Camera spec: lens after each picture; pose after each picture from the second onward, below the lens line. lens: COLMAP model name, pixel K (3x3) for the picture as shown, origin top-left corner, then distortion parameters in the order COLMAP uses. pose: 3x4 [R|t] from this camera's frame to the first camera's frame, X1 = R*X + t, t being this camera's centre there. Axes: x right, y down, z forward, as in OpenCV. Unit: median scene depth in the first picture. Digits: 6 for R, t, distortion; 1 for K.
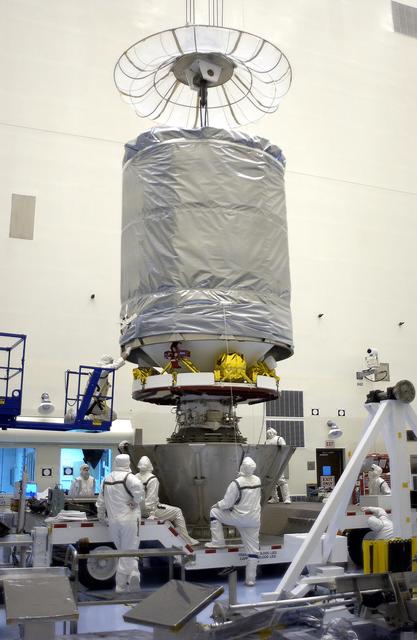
lens RADIAL K [[662.1, 0, 208.5], [0, 662.1, 320.0], [0, 0, 1]] dist [-0.110309, 0.088794]
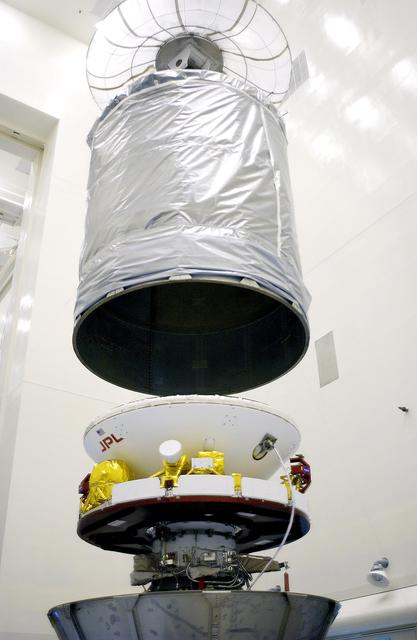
lens RADIAL K [[662.1, 0, 208.5], [0, 662.1, 320.0], [0, 0, 1]] dist [-0.110309, 0.088794]
pose [[0.972202, 0.099465, 0.211965, -0.152657], [-0.027285, 0.947244, -0.319351, 0.132236], [-0.232547, 0.304690, 0.923626, 0.368965]]
